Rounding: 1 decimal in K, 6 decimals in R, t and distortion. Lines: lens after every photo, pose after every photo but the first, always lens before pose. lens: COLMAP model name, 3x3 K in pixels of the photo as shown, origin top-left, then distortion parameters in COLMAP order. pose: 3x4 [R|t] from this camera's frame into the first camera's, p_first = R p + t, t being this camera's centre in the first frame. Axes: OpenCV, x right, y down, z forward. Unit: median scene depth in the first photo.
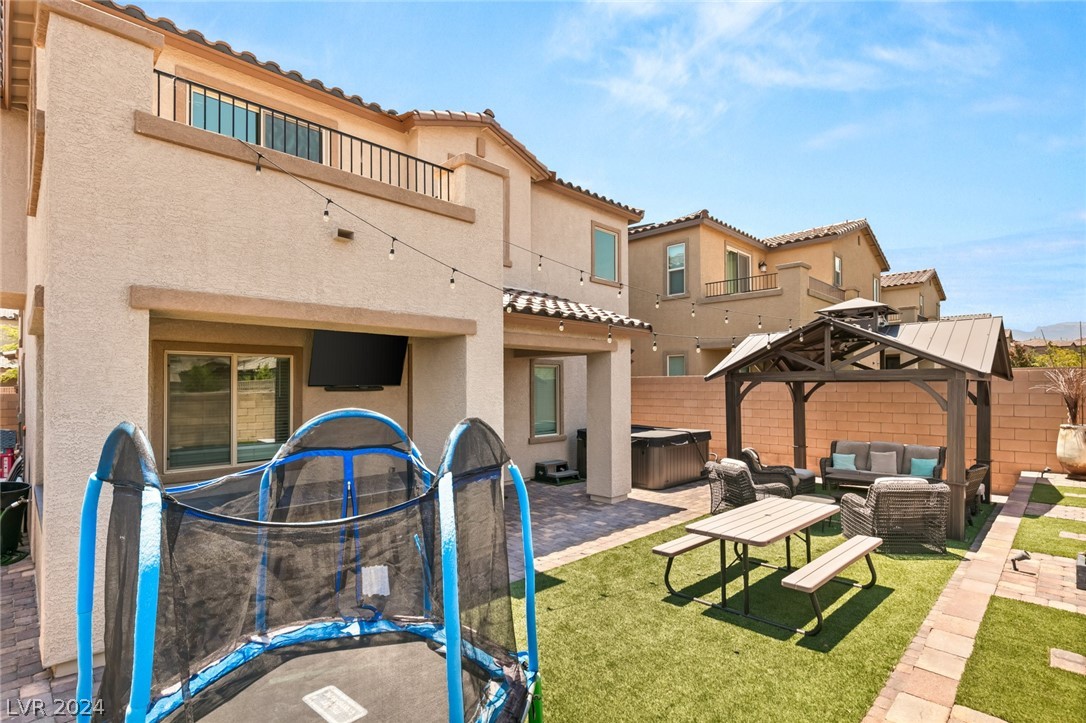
lens RADIAL K [[539.0, 0, 539.4], [0, 539.0, 378.7], [0, 0, 1]] dist [-0.002107, -0.000784]
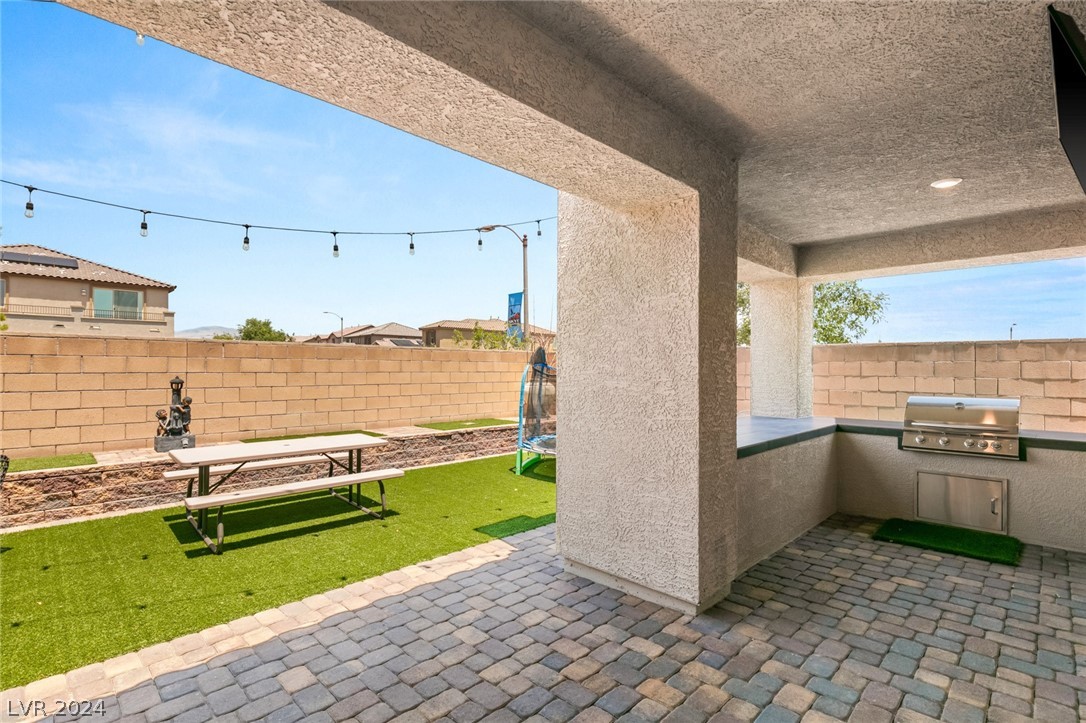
lens RADIAL K [[514.9, 0, 544.1], [0, 514.9, 368.4], [0, 0, 1]] dist [0.000153, -0.000209]
pose [[-0.999918, -0.000928, -0.012750, -0.033989], [-0.000759, 0.999912, -0.013280, 0.071985], [0.012761, -0.013269, -0.999831, 1.198355]]
